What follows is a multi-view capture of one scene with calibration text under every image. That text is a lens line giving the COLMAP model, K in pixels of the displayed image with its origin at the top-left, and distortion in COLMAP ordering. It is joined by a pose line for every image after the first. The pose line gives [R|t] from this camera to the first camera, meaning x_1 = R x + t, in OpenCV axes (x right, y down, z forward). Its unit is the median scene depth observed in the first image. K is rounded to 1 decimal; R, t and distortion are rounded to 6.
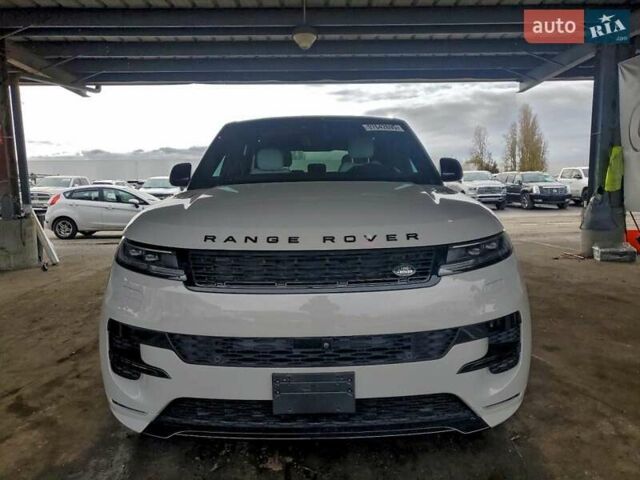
lens RADIAL K [[492.1, 0, 320.0], [0, 492.1, 240.0], [0, 0, 1]] dist [0.027132, -0.000831]
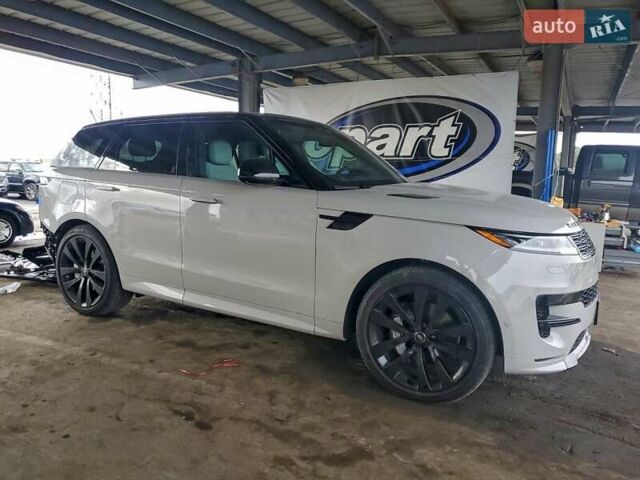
lens RADIAL K [[492.1, 0, 320.0], [0, 492.1, 240.0], [0, 0, 1]] dist [0.027132, -0.000831]
pose [[0.489451, -0.085356, 0.867843, -1.048936], [0.068298, 0.995893, 0.059431, -0.053939], [-0.869352, 0.030183, 0.493271, 0.510278]]
